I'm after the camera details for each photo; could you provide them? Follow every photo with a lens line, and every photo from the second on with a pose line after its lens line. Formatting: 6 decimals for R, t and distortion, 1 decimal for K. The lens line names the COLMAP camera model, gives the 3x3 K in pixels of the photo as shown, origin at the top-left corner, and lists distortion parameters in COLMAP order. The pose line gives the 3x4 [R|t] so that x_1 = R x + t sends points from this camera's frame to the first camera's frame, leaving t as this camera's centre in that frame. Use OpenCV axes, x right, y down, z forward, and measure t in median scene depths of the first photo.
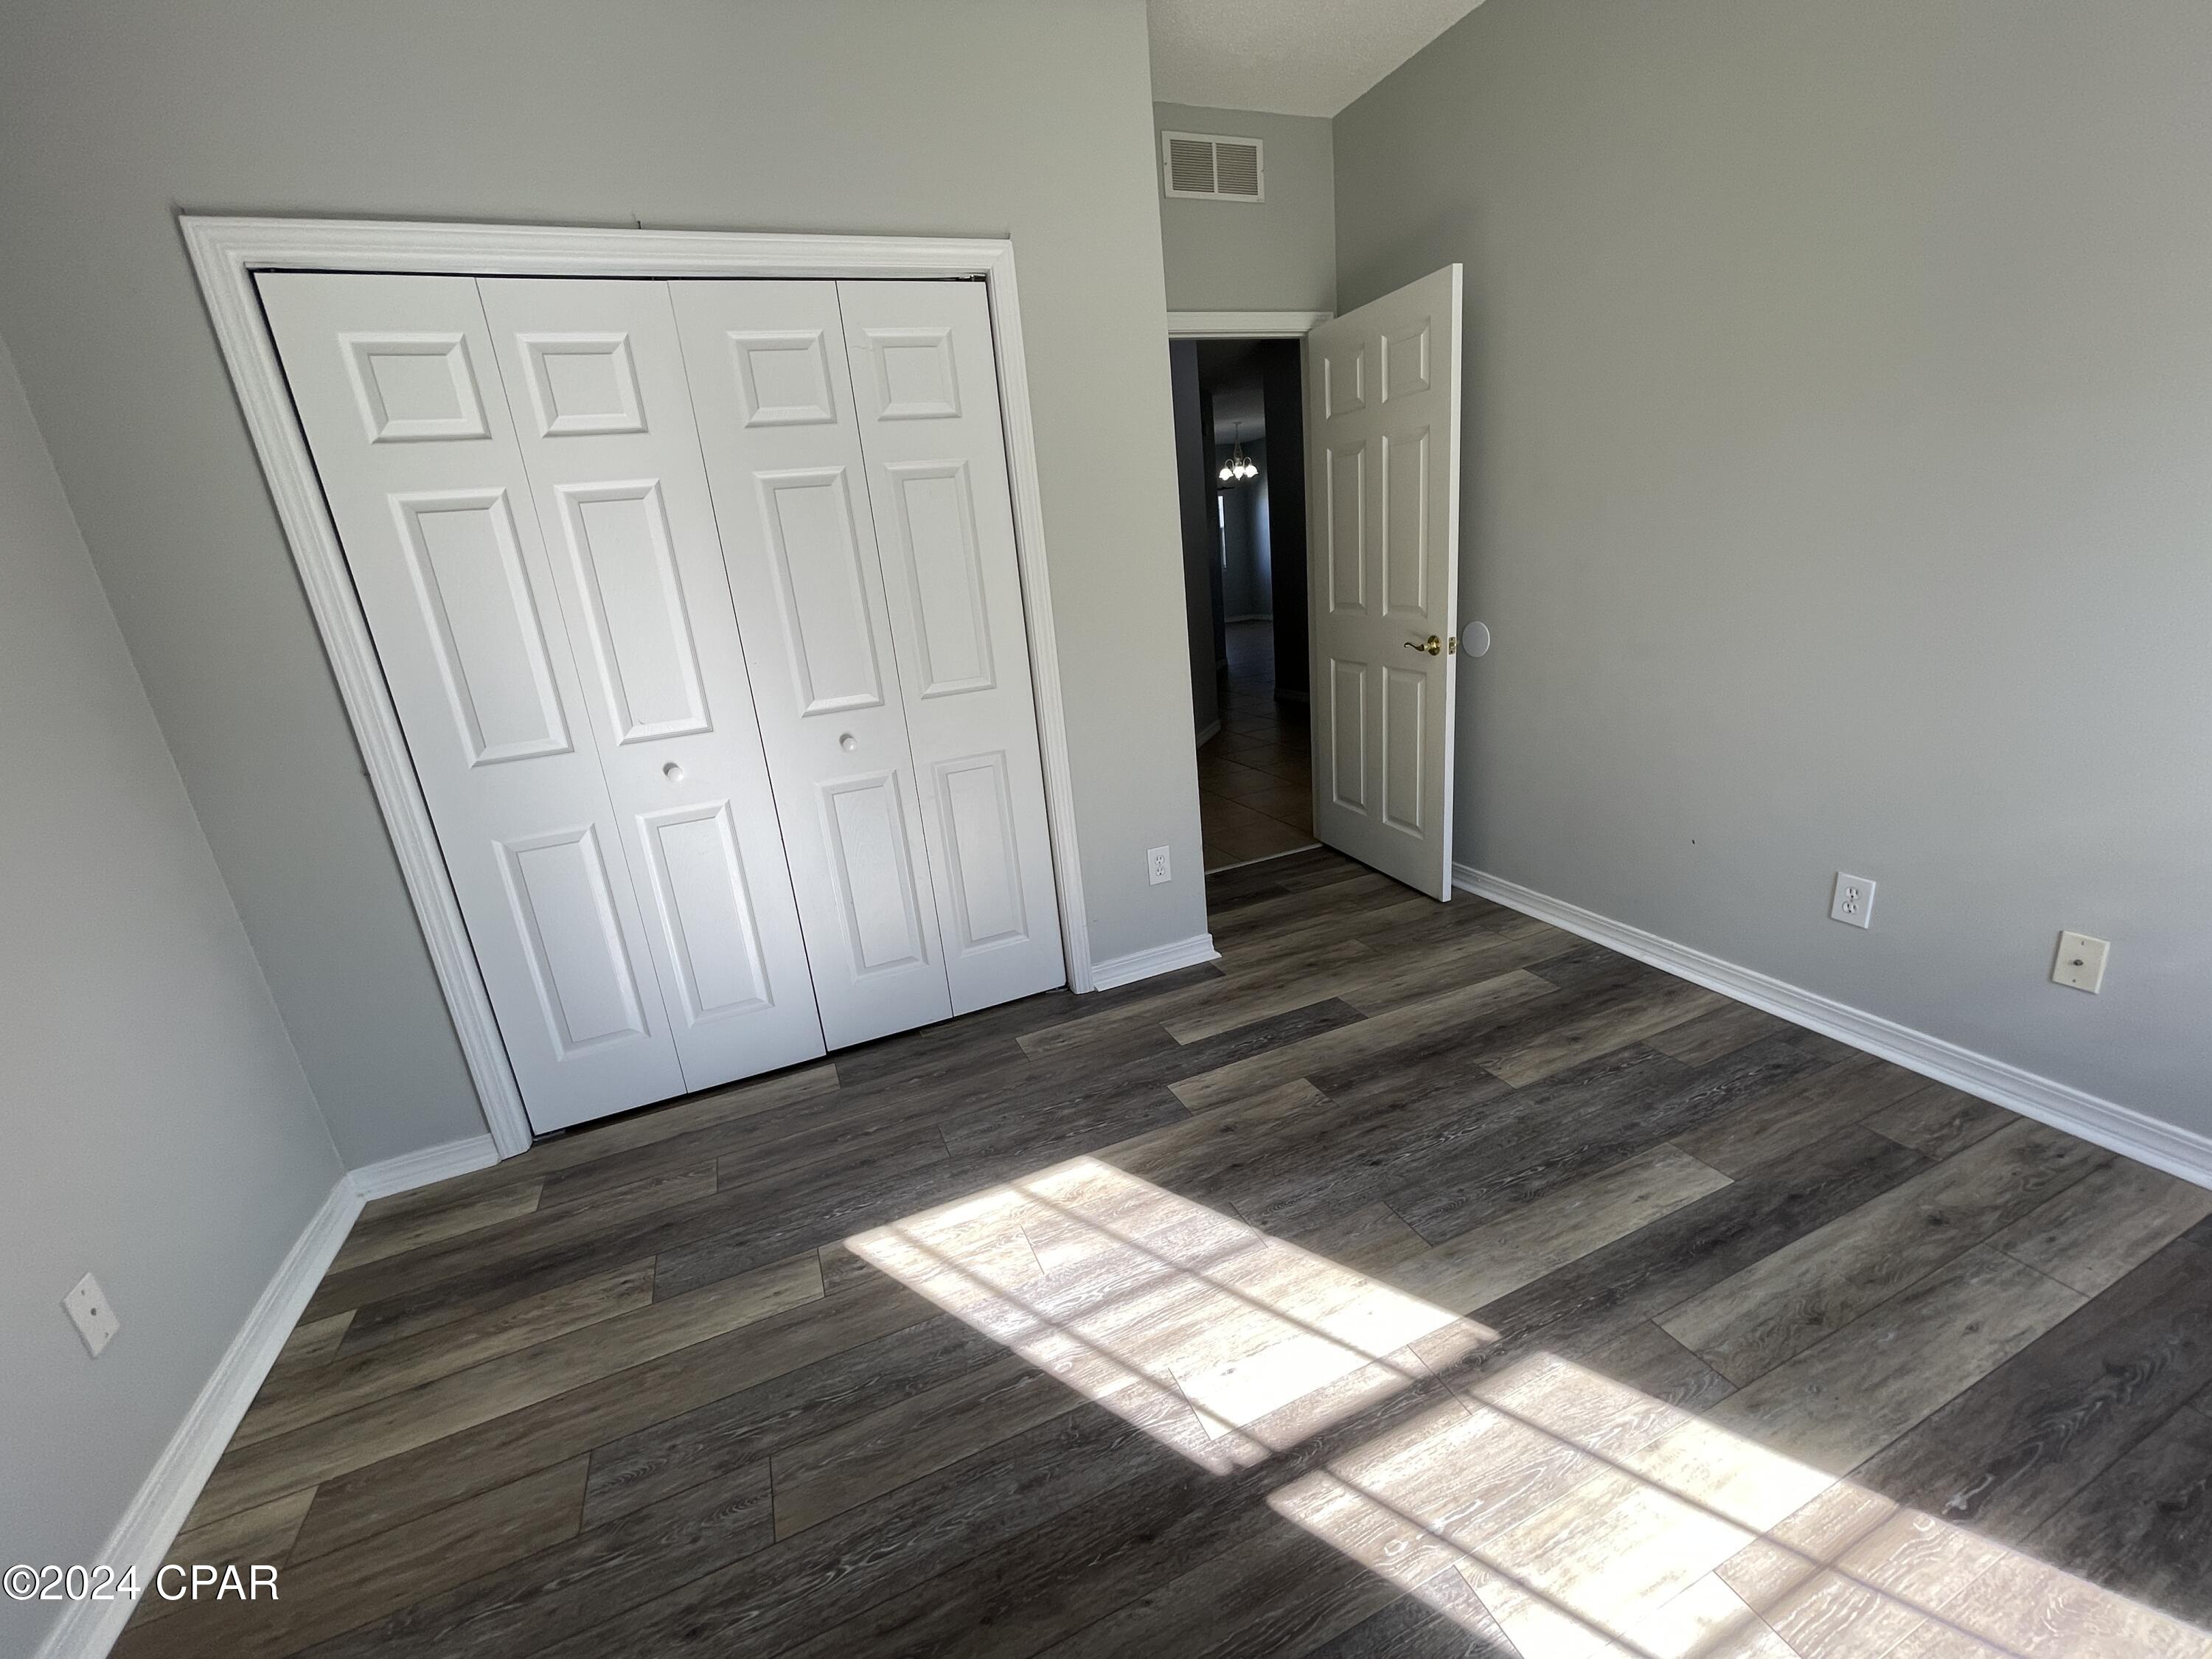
lens RADIAL K [[894.6, 0, 1101.0], [0, 894.6, 826.2], [0, 0, 1]] dist [-0.004787, 0.001398]
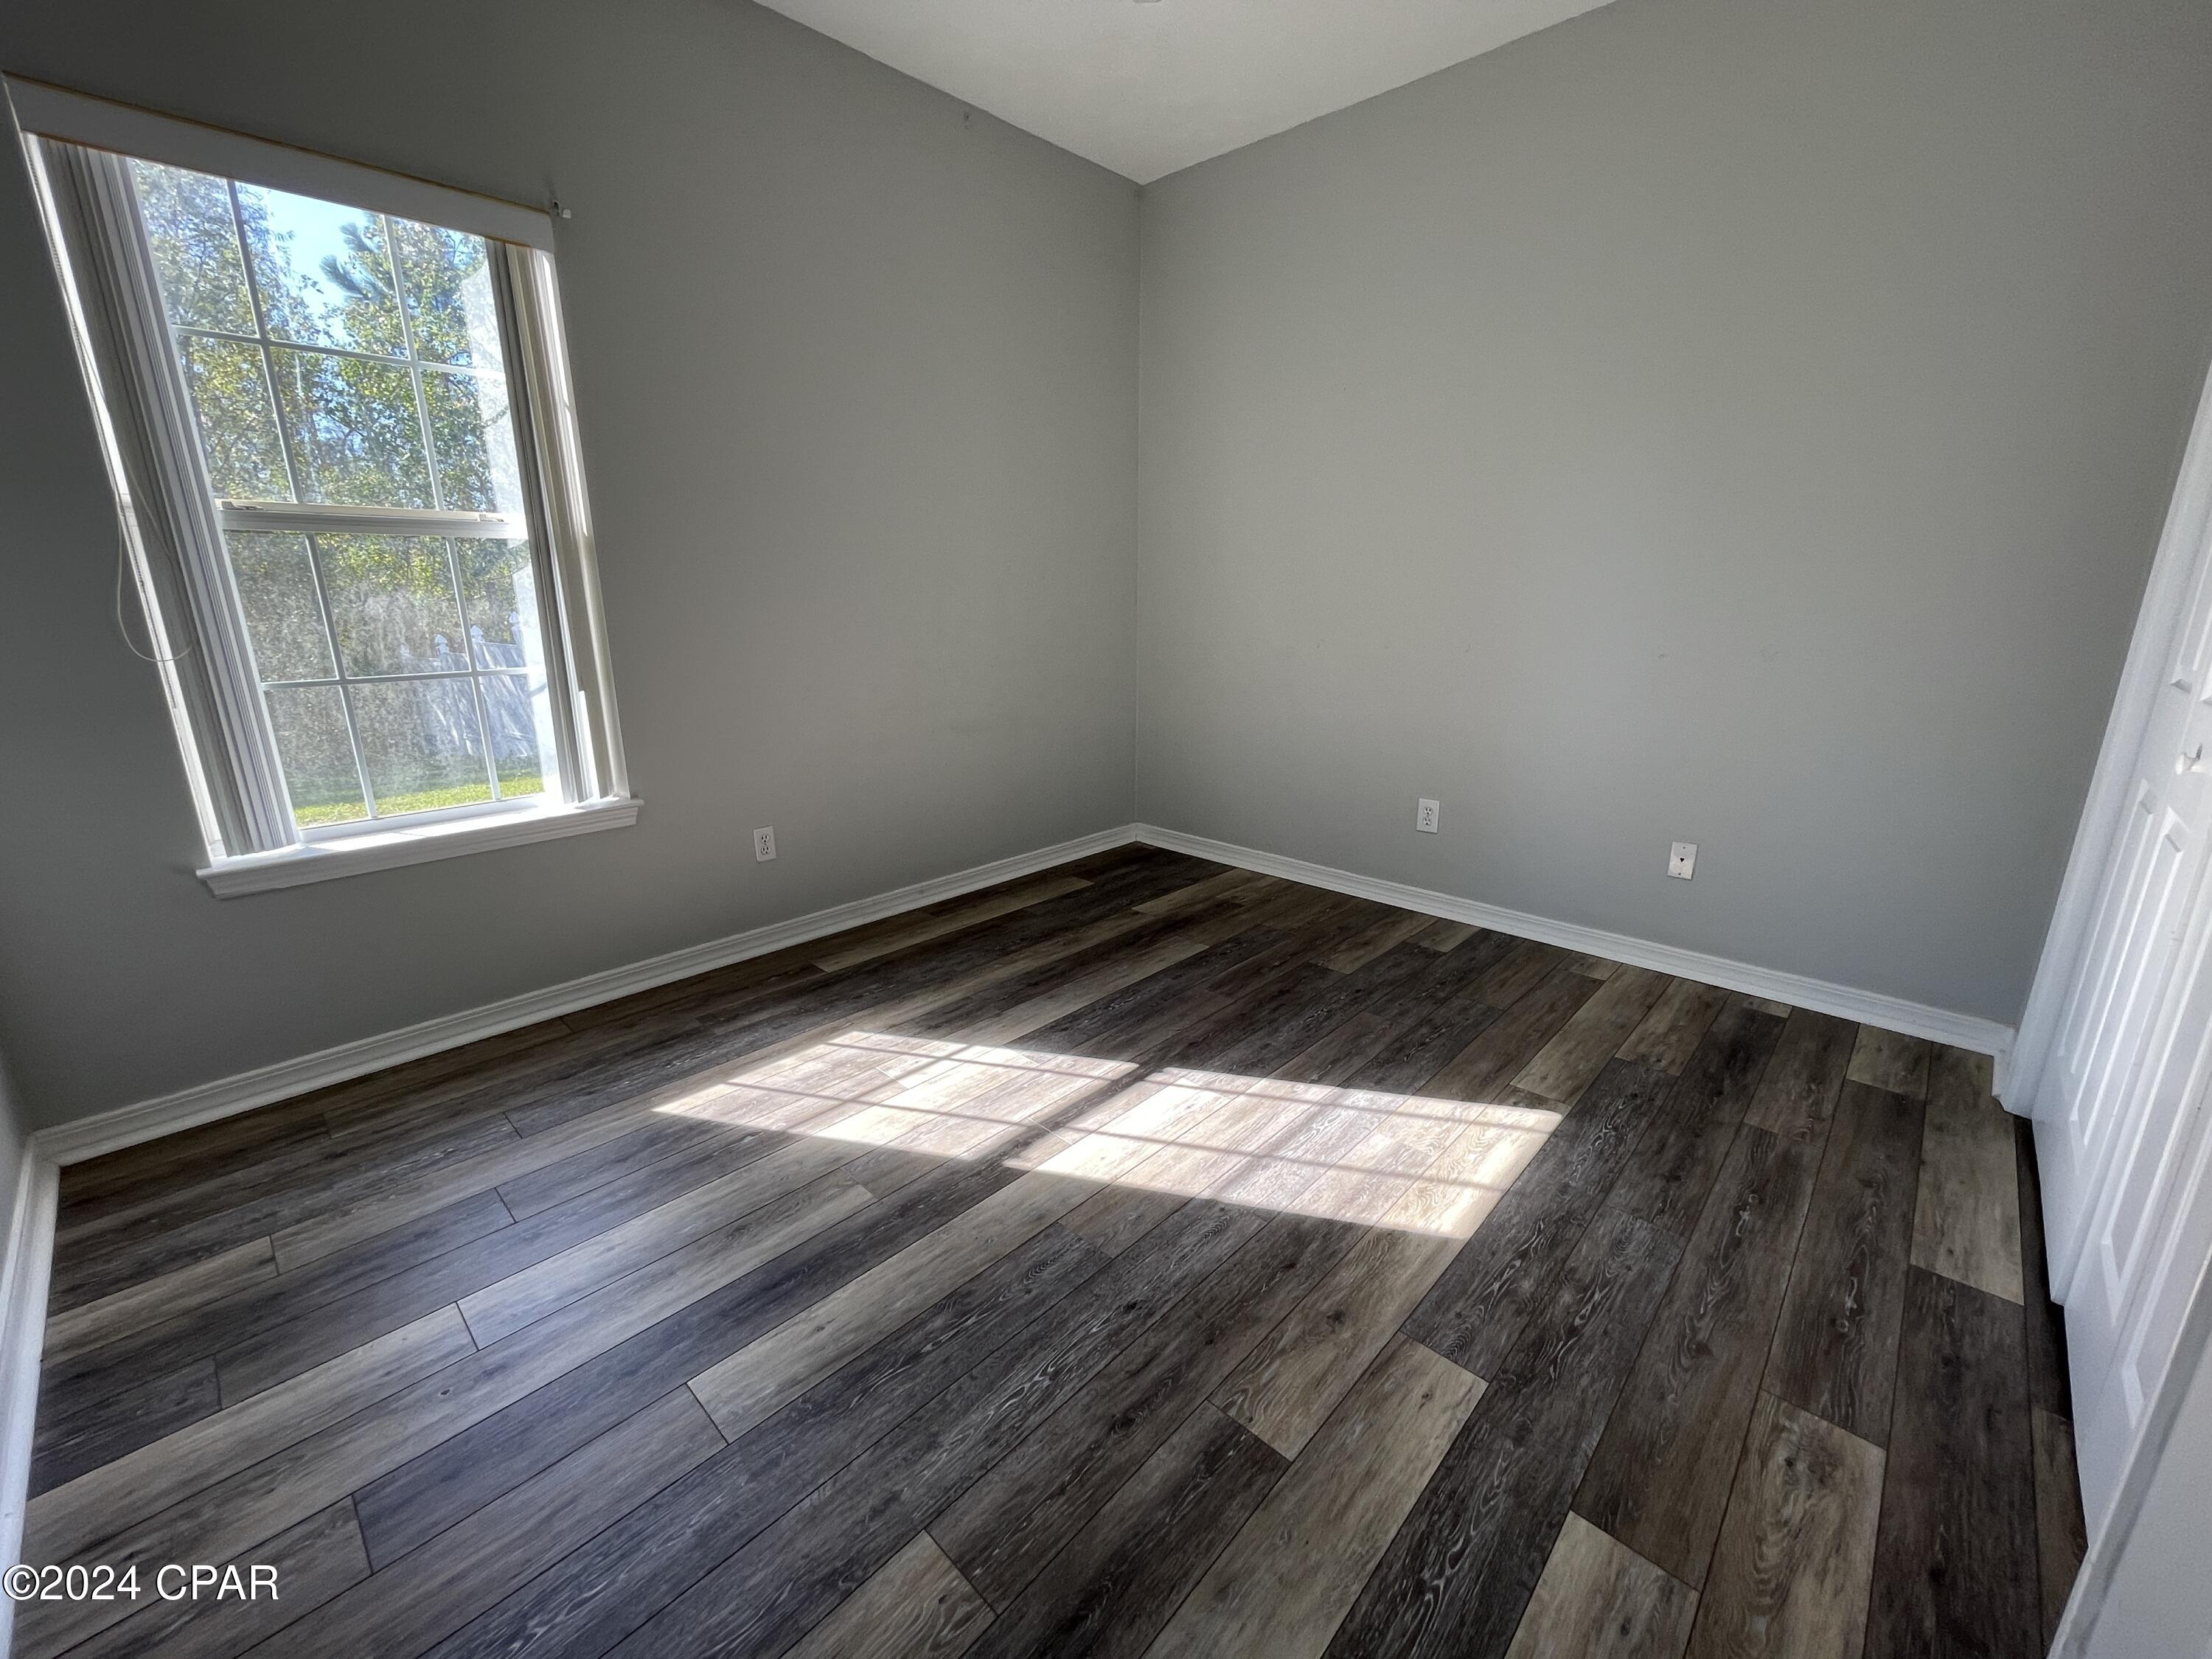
lens RADIAL K [[894.6, 0, 1101.0], [0, 894.6, 826.2], [0, 0, 1]] dist [-0.004787, 0.001398]
pose [[-0.910220, 0.197028, -0.364251, 0.572659], [-0.036442, 0.838049, 0.544376, -0.419136], [0.412518, 0.508777, -0.755629, 1.472160]]
